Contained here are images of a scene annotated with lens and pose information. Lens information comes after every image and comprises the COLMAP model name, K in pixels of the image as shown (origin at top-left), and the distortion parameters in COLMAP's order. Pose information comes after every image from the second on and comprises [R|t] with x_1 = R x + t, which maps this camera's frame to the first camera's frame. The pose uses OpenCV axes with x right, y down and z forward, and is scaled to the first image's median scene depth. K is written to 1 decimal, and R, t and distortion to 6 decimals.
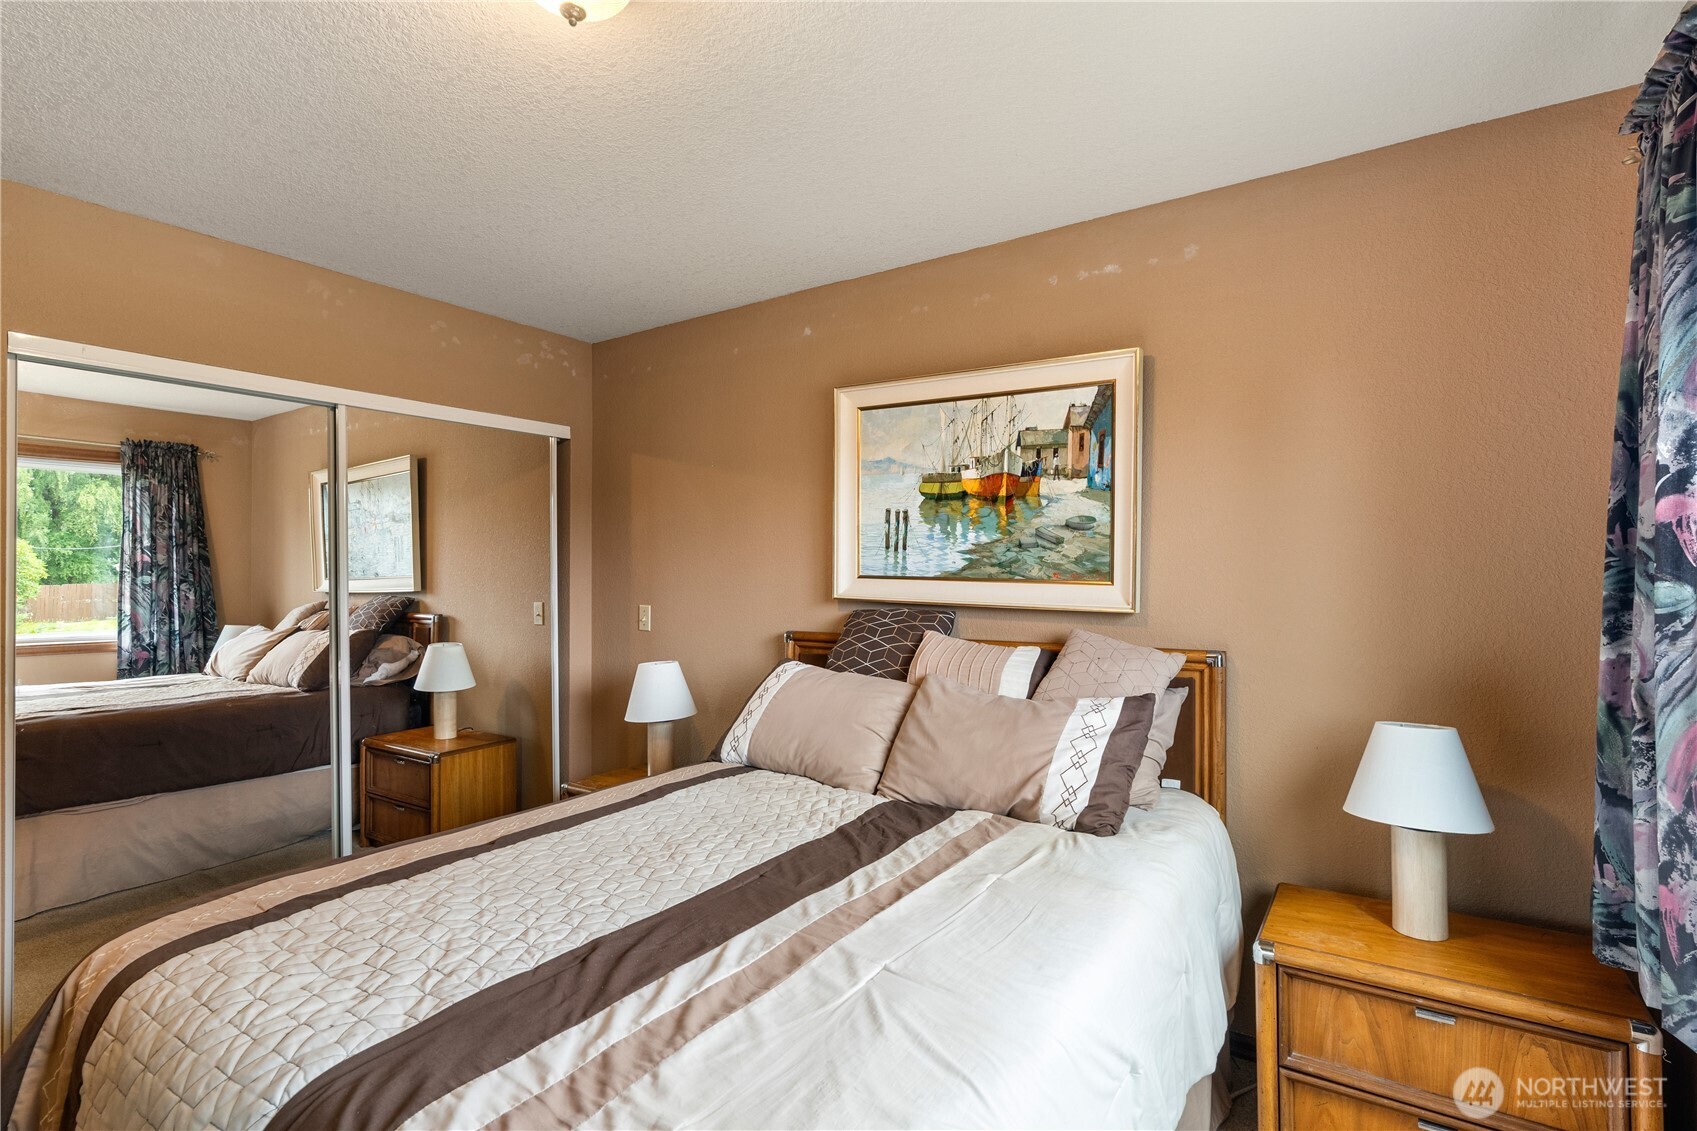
lens RADIAL K [[817.6, 0, 843.6], [0, 817.6, 571.4], [0, 0, 1]] dist [-0.000004, 0.000568]
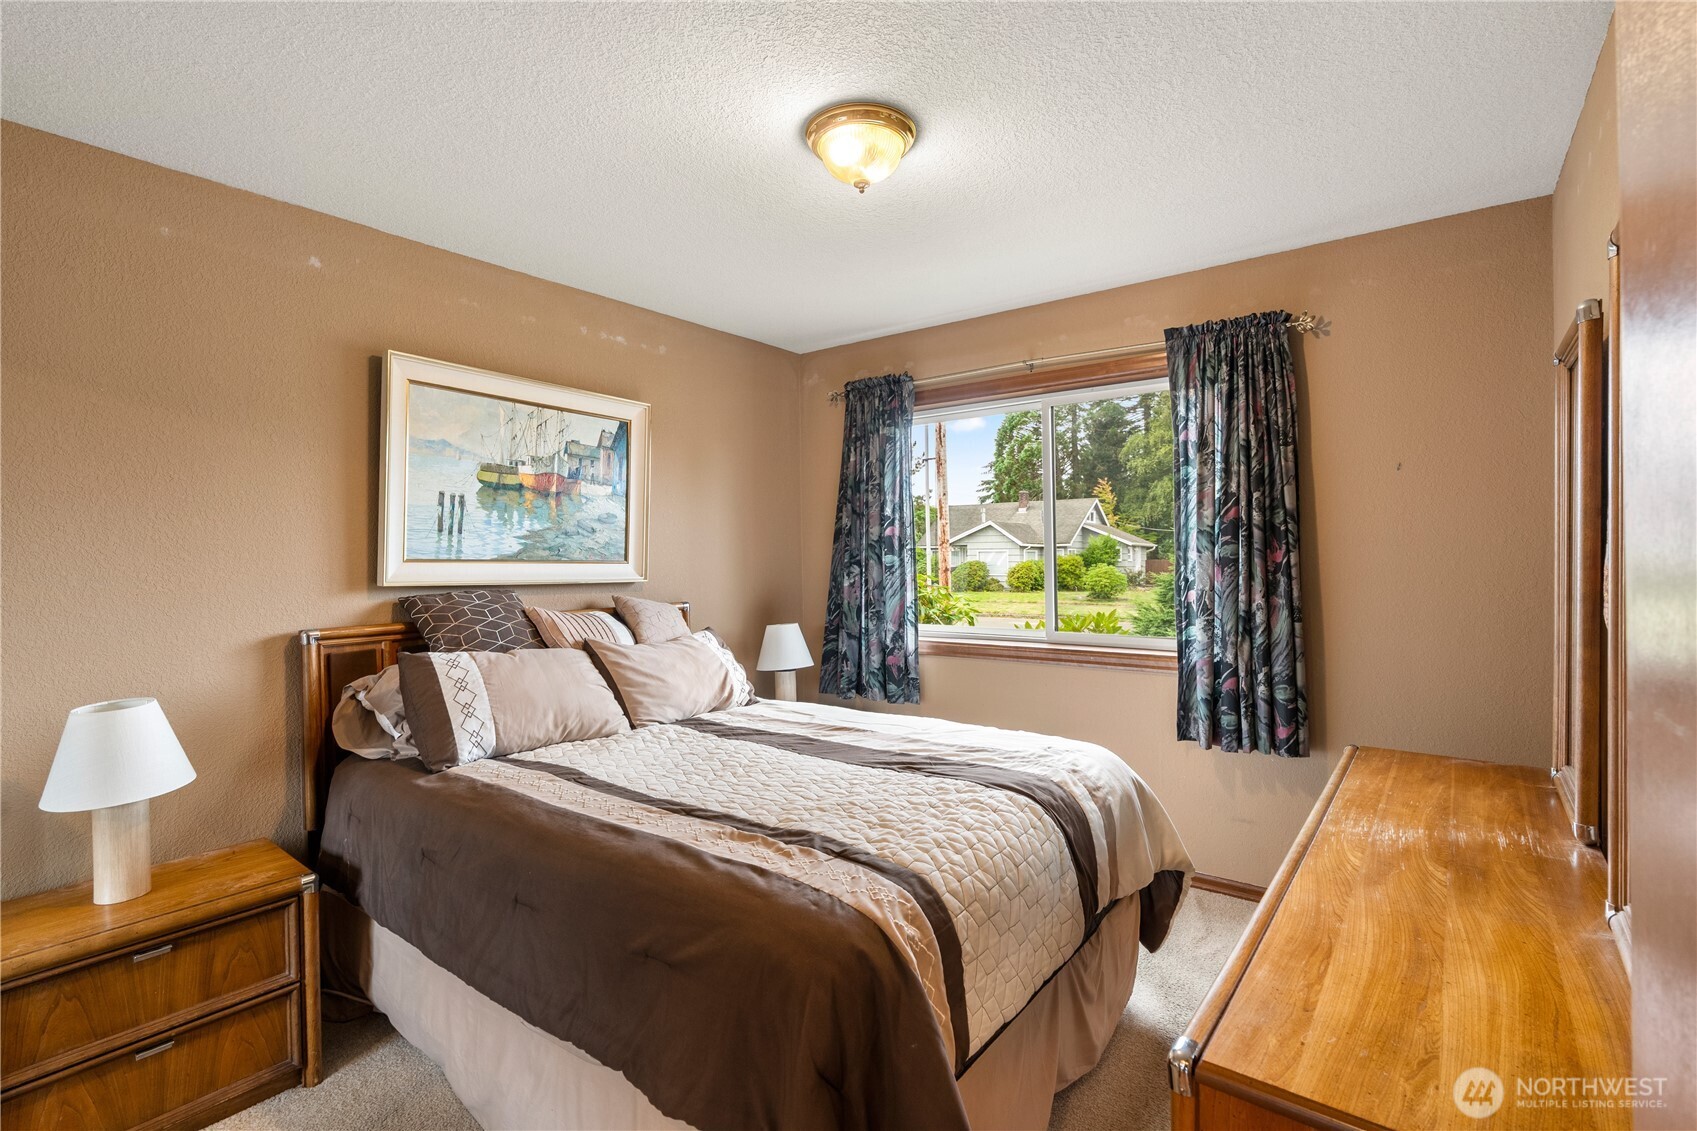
lens RADIAL K [[770.0, 0, 848.5], [0, 770.0, 565.5], [0, 0, 1]] dist [0.002960, 0.000972]
pose [[0.077091, -0.010400, 0.996970, -0.888811], [0.014357, 0.999853, 0.009320, 0.012080], [-0.996921, 0.013595, 0.077229, 0.466146]]
